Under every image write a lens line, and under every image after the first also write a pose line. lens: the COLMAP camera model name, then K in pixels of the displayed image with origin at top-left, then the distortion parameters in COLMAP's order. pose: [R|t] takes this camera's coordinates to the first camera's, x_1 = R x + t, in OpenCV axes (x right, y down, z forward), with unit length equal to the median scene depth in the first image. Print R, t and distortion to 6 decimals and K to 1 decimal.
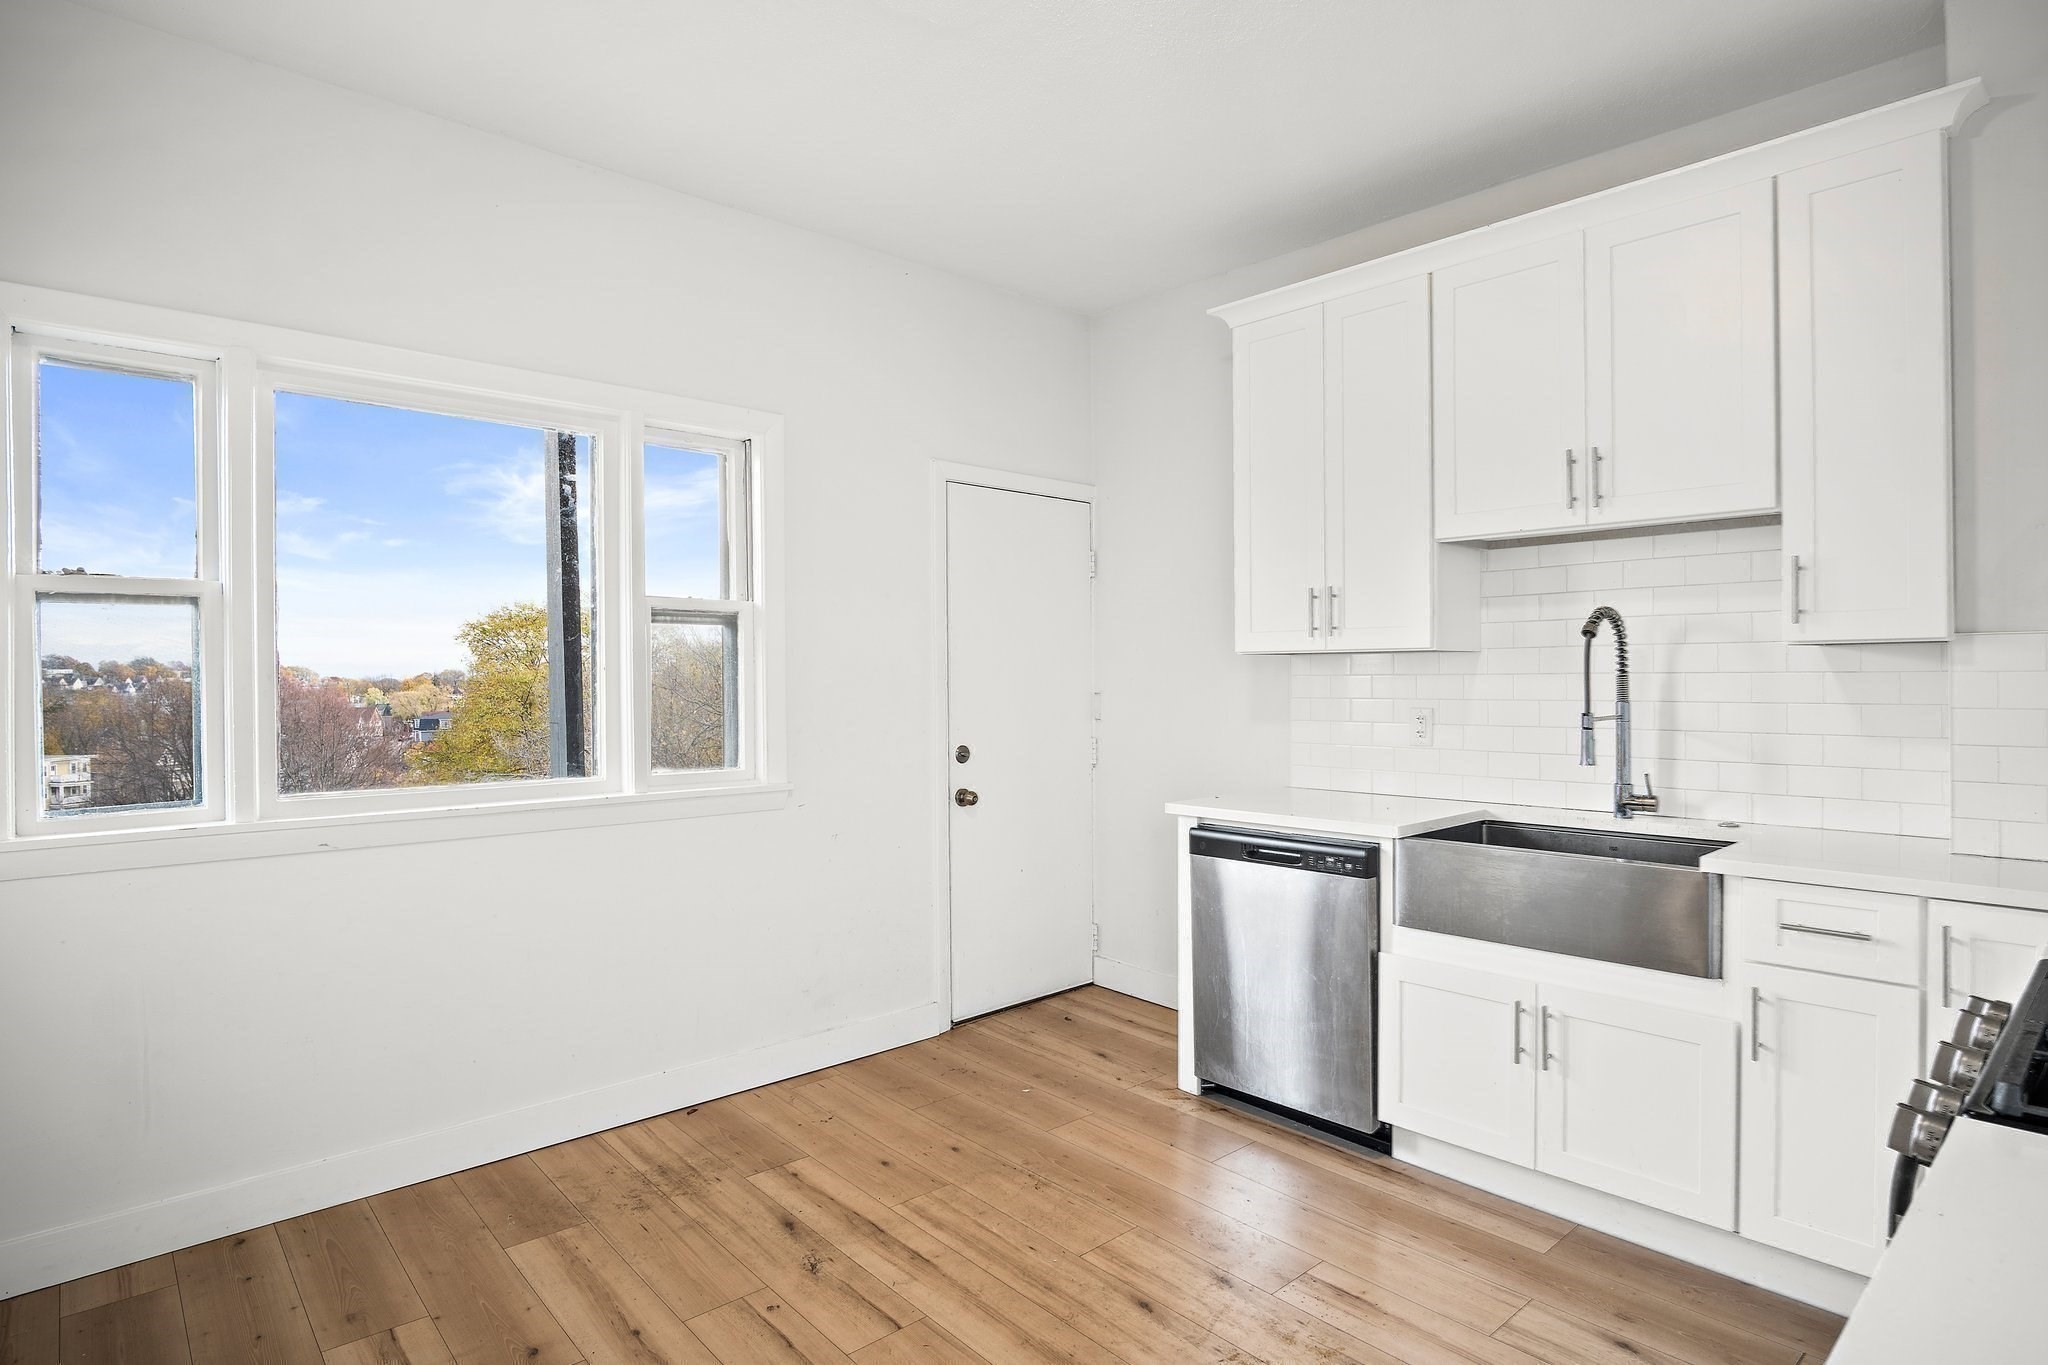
lens RADIAL K [[1119.3, 0, 1024.0], [0, 1119.3, 682.5], [0, 0, 1]] dist [-0.017747, 0.001233]
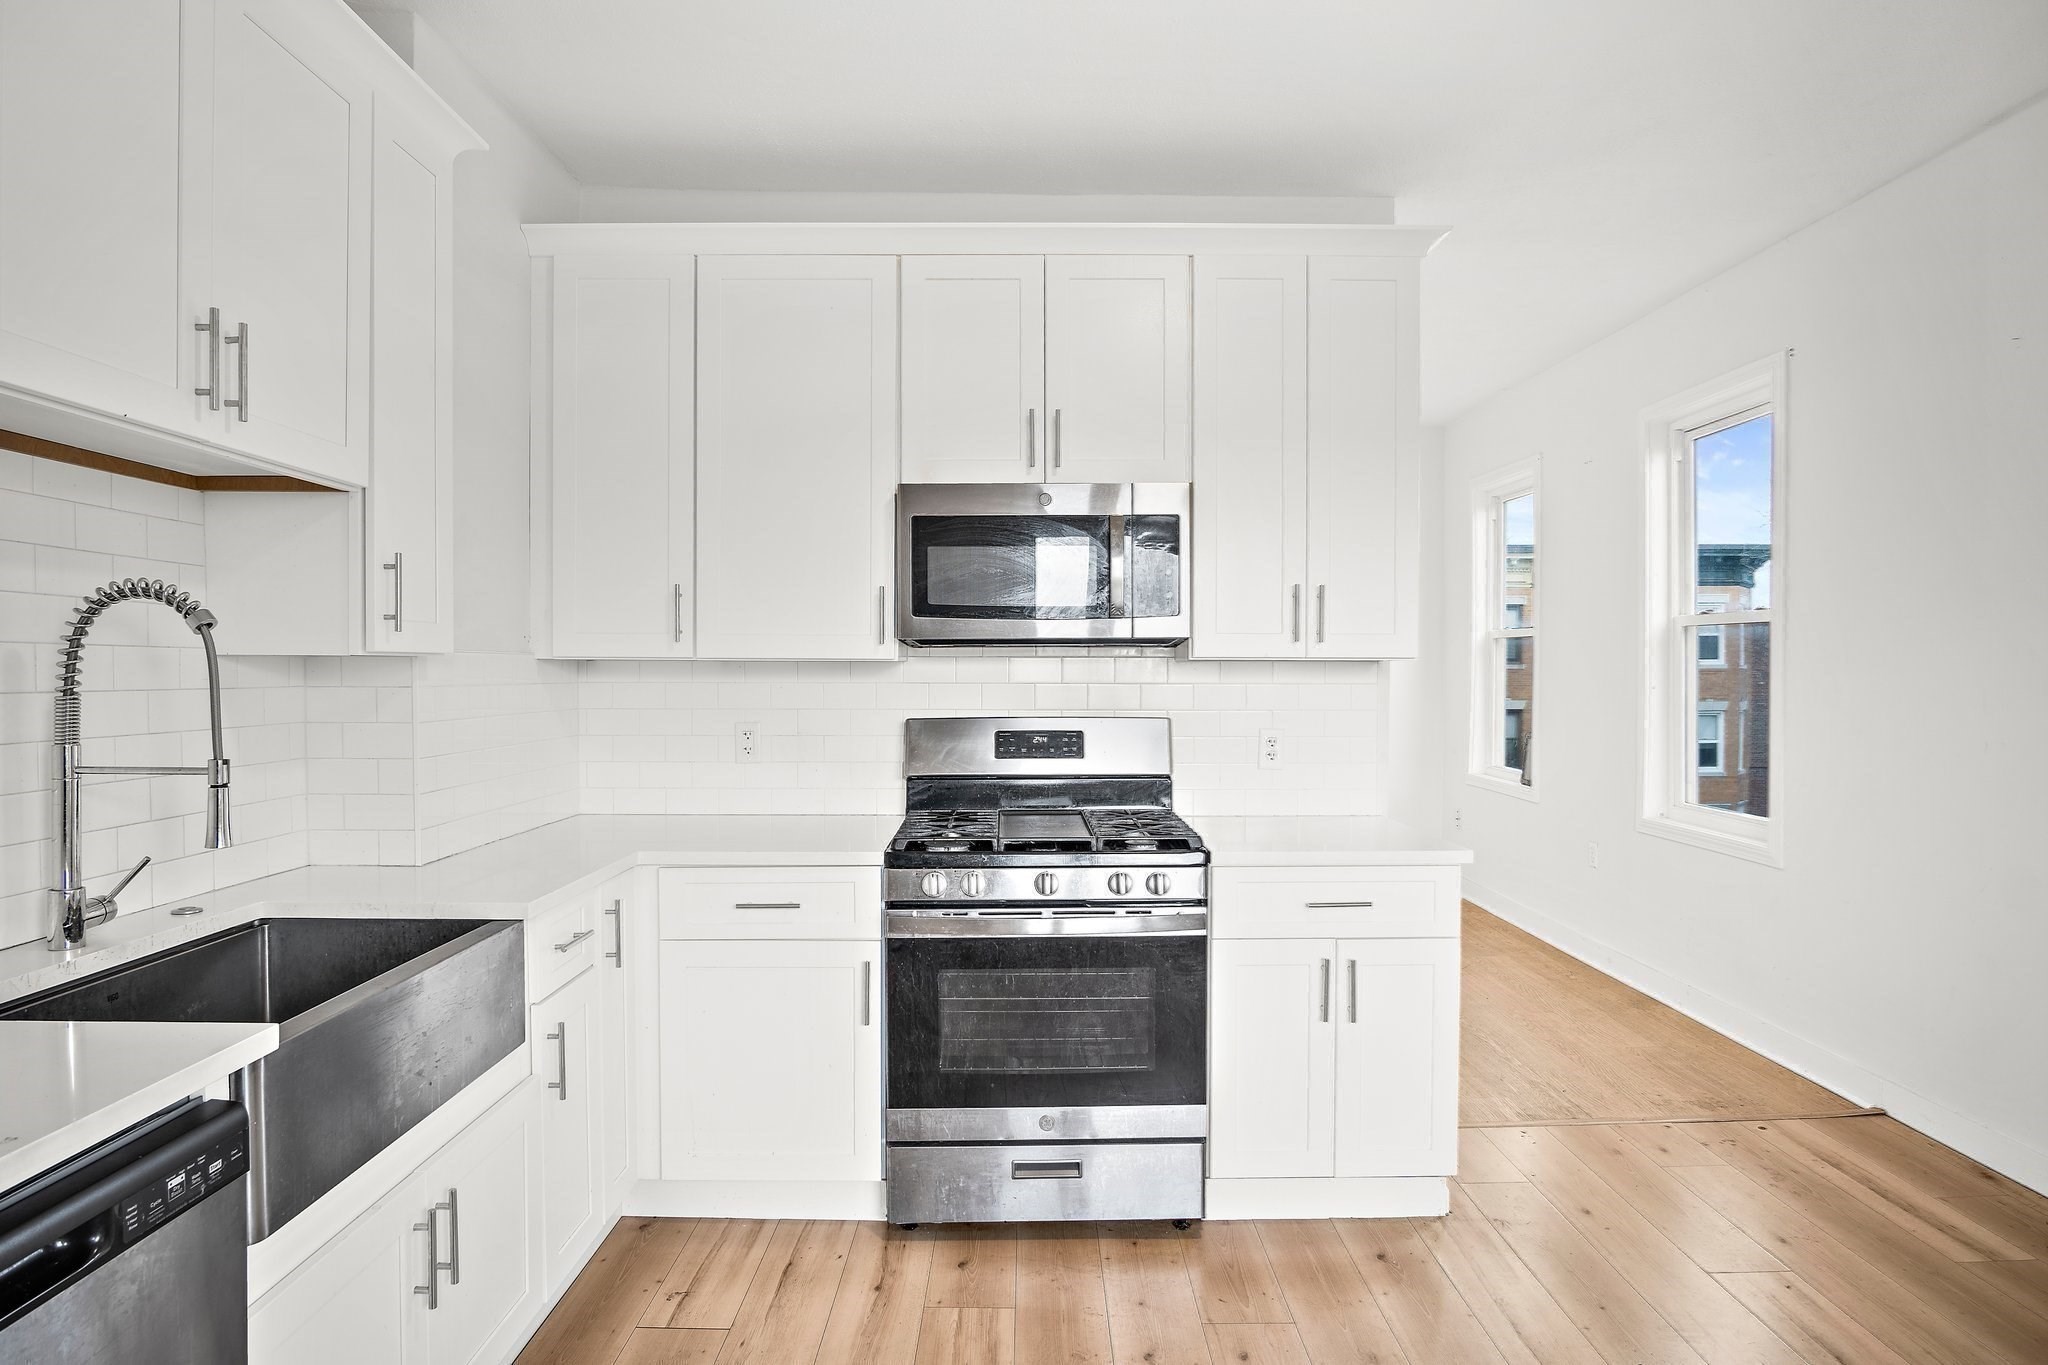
lens RADIAL K [[1123.0, 0, 1027.0], [0, 1123.0, 687.4], [0, 0, 1]] dist [-0.022333, 0.002330]
pose [[-0.750215, -0.002010, 0.661191, -0.201515], [0.009610, 0.999857, 0.013943, -0.014975], [-0.661125, 0.016814, -0.750088, 1.100016]]
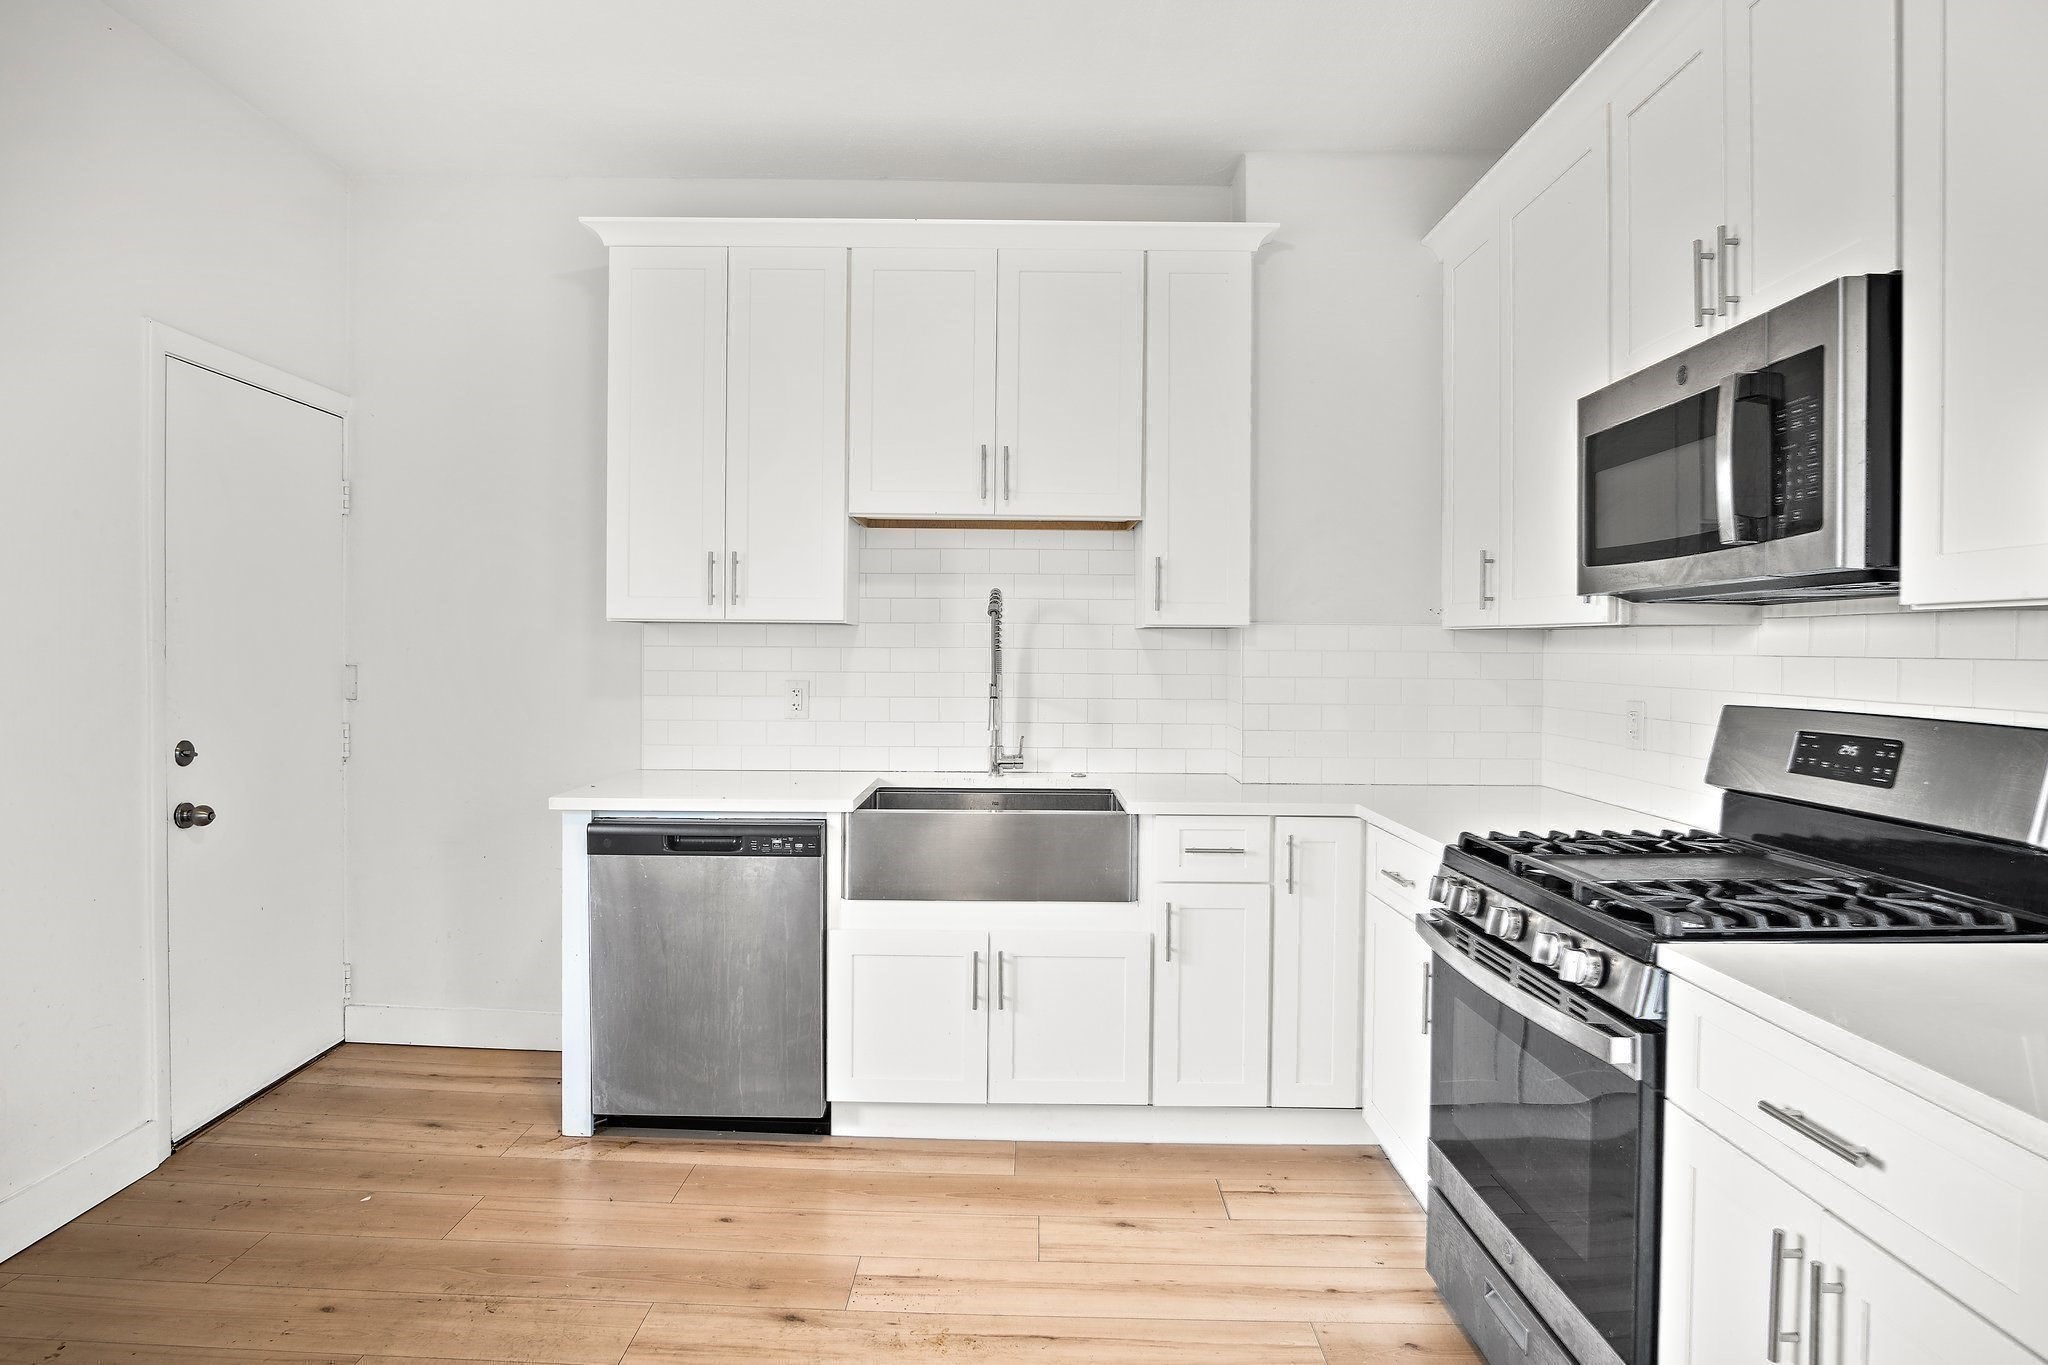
lens RADIAL K [[1134.6, 0, 1017.7], [0, 1134.6, 660.9], [0, 0, 1]] dist [-0.020055, 0.002599]
pose [[0.673130, 0.003741, 0.739515, -0.302051], [-0.008639, 0.999959, 0.002805, 0.000950], [-0.739474, -0.008276, 0.673134, 0.206299]]
